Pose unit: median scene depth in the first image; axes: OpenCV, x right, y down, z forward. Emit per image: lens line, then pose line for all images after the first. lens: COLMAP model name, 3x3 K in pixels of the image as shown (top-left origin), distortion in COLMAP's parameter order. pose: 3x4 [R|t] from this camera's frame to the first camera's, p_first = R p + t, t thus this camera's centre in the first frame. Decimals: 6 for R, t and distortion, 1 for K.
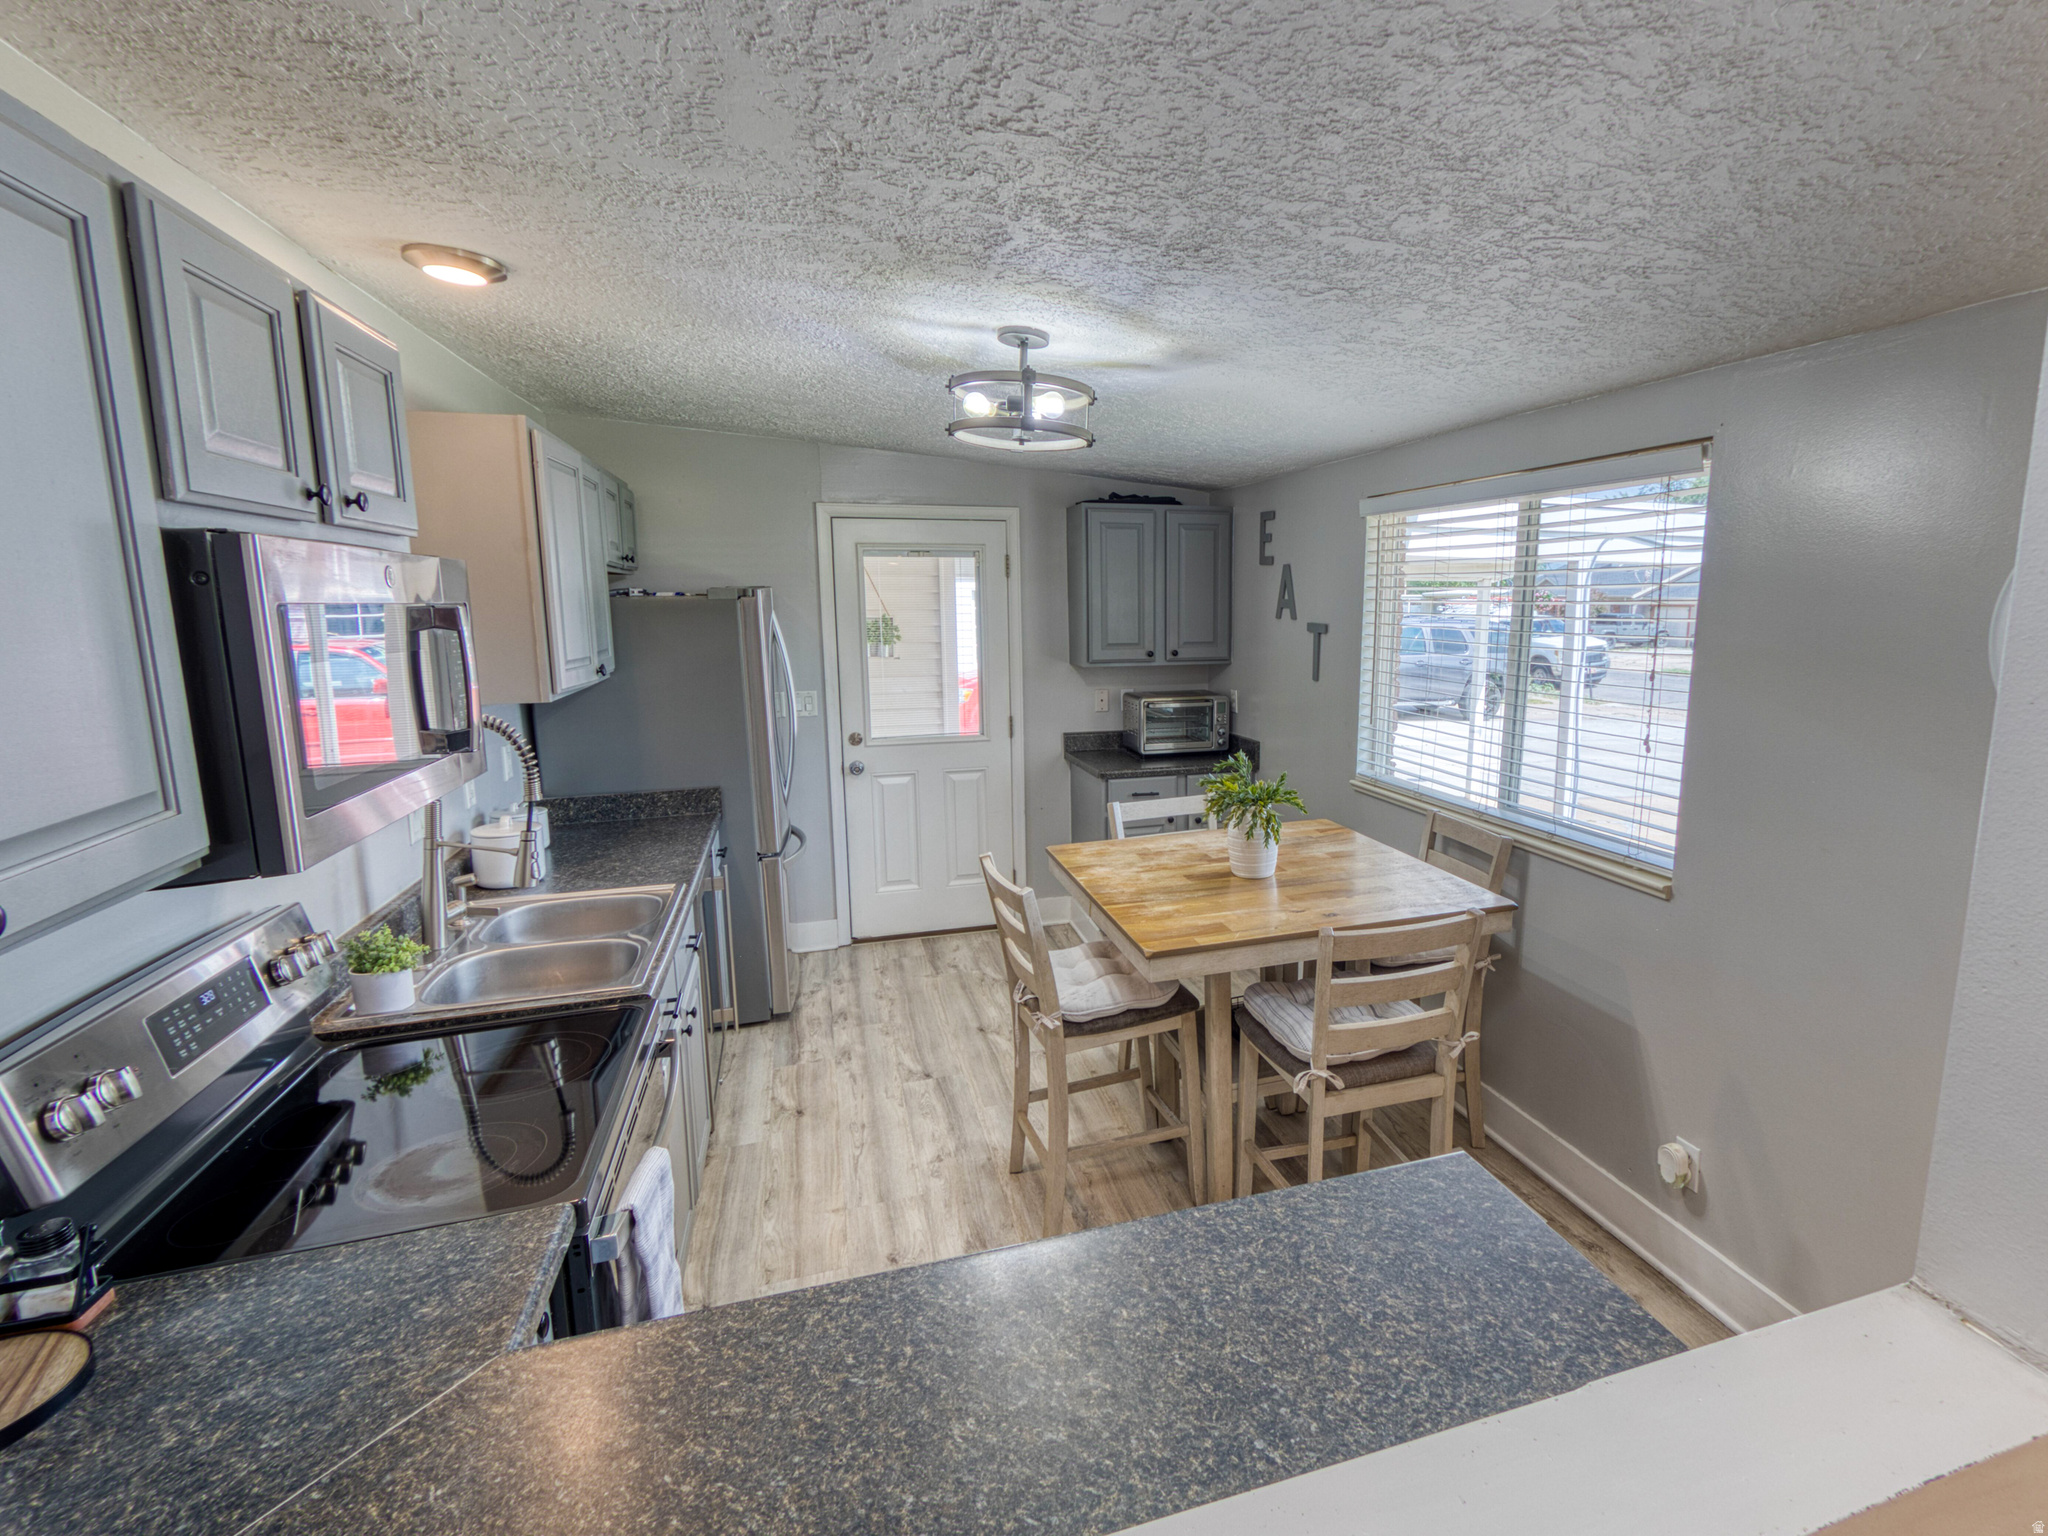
lens RADIAL K [[999.0, 0, 1143.9], [0, 999.0, 730.2], [0, 0, 1]] dist [0.001652, 0.002073]
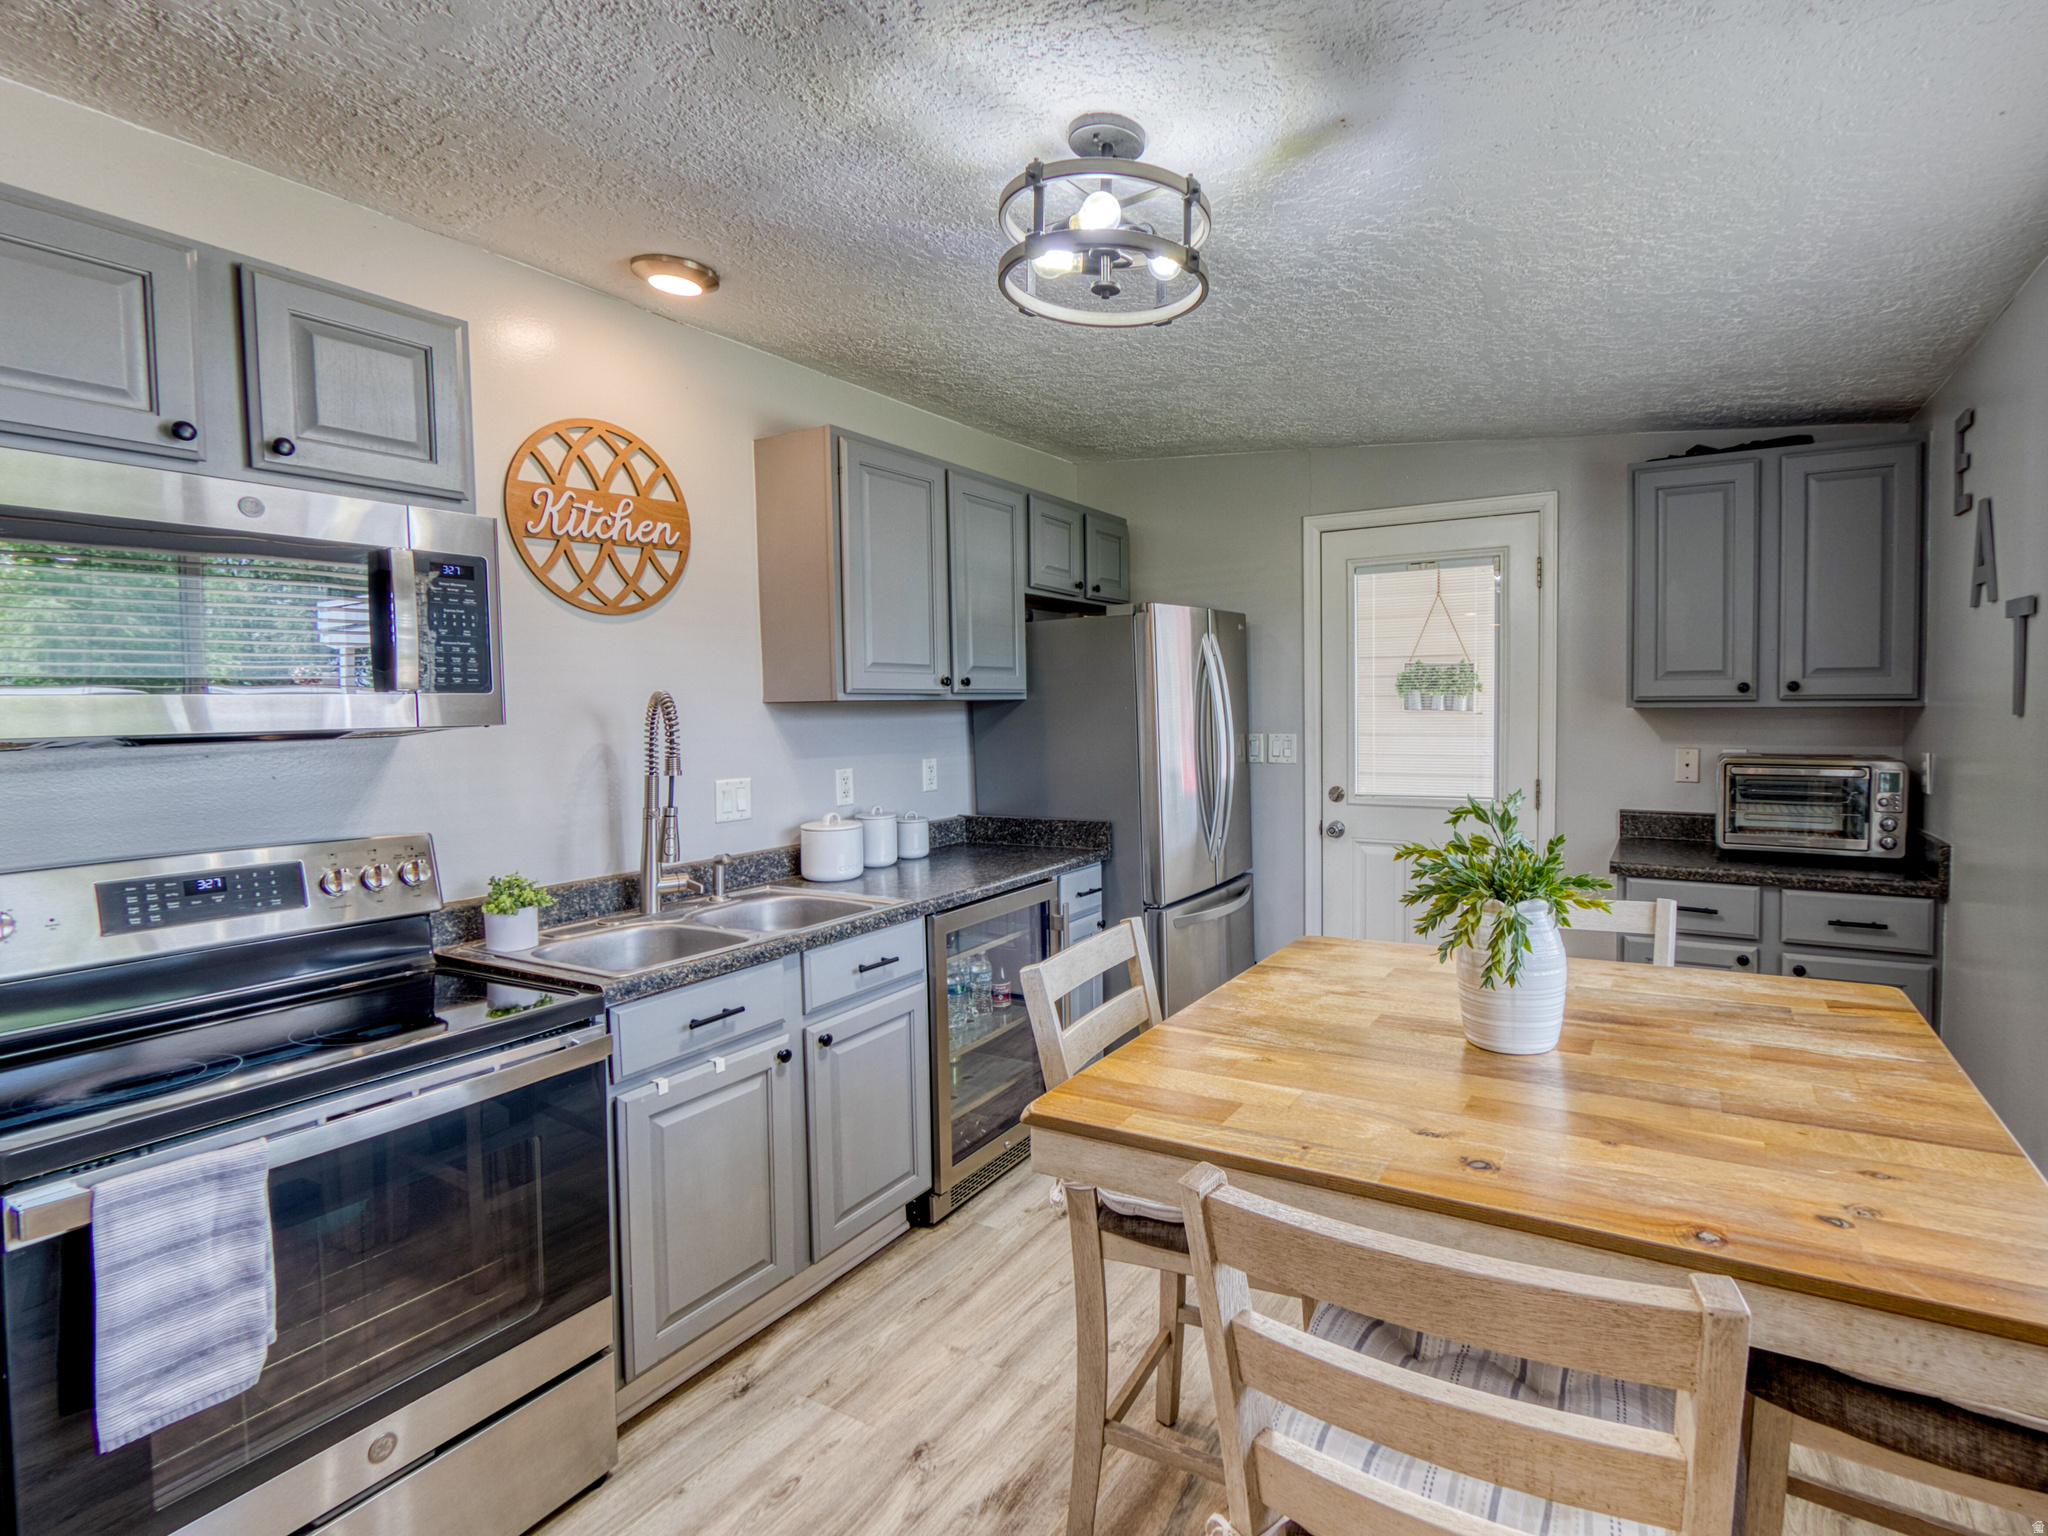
lens RADIAL K [[999.0, 0, 1165.2], [0, 999.0, 745.6], [0, 0, 1]] dist [0.001652, 0.002073]
pose [[0.685120, 0.022985, -0.728068, 0.237698], [-0.087813, 0.994819, -0.051227, 0.025599], [0.723118, 0.099031, 0.683589, 0.357352]]
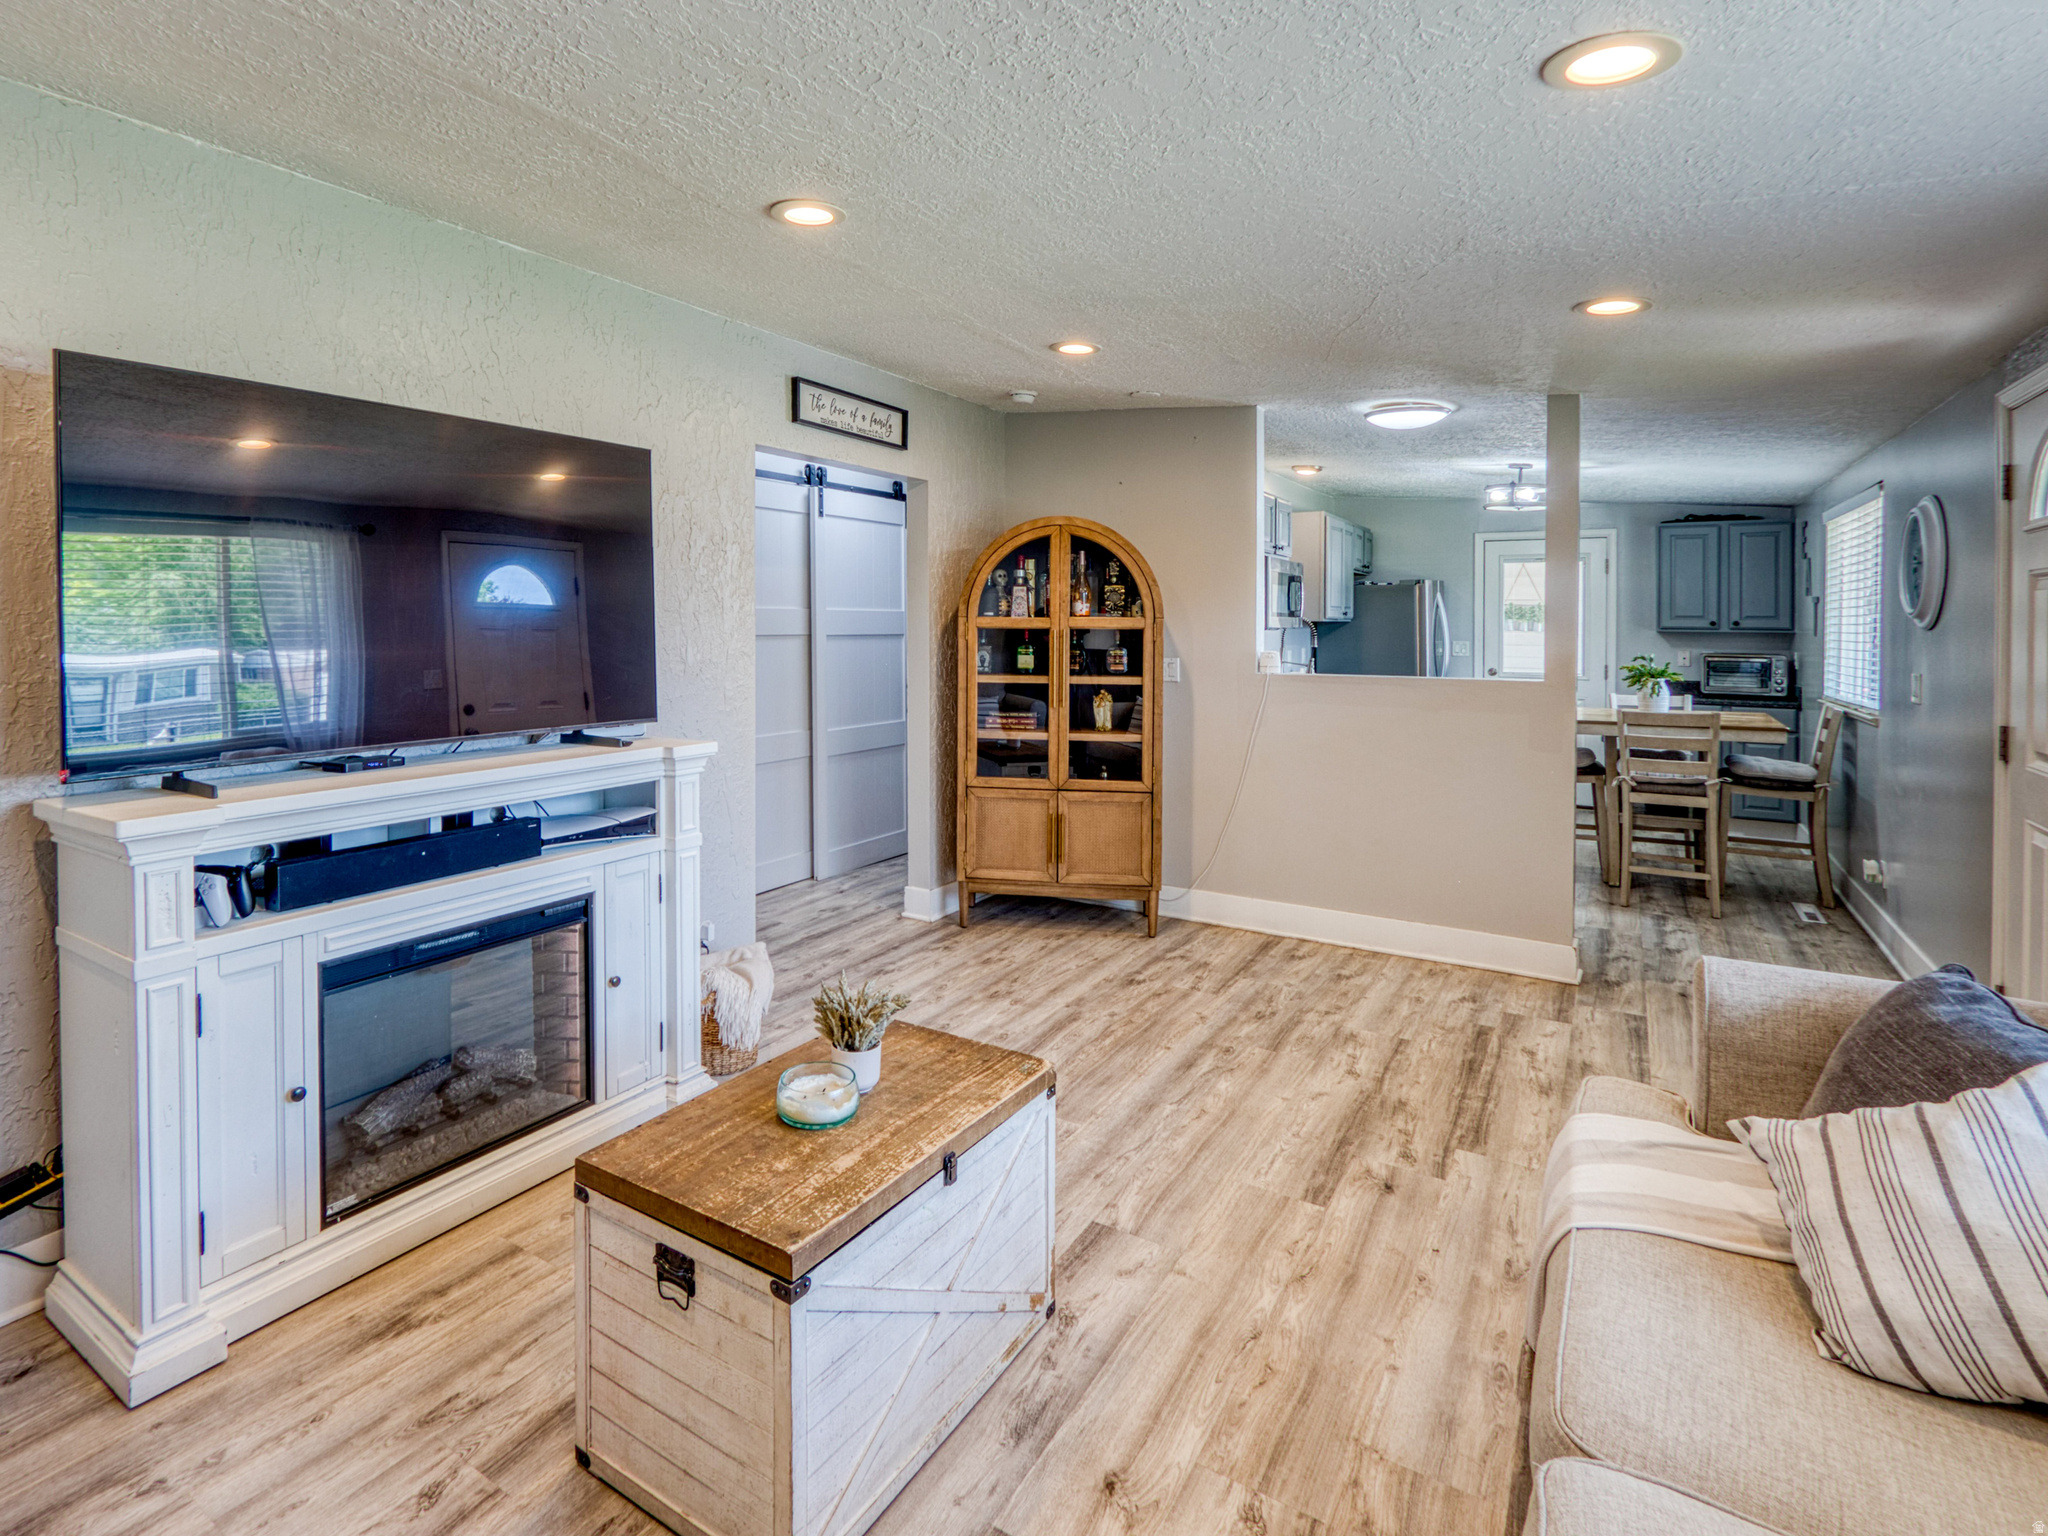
lens RADIAL K [[1079.7, 0, 877.2], [0, 1079.7, 618.9], [0, 0, 1]] dist [-0.007520, 0.001393]
pose [[0.594865, 0.004872, -0.803811, 0.597294], [-0.122916, 0.988773, -0.084972, 0.220378], [0.794372, 0.149348, 0.588785, -0.969932]]
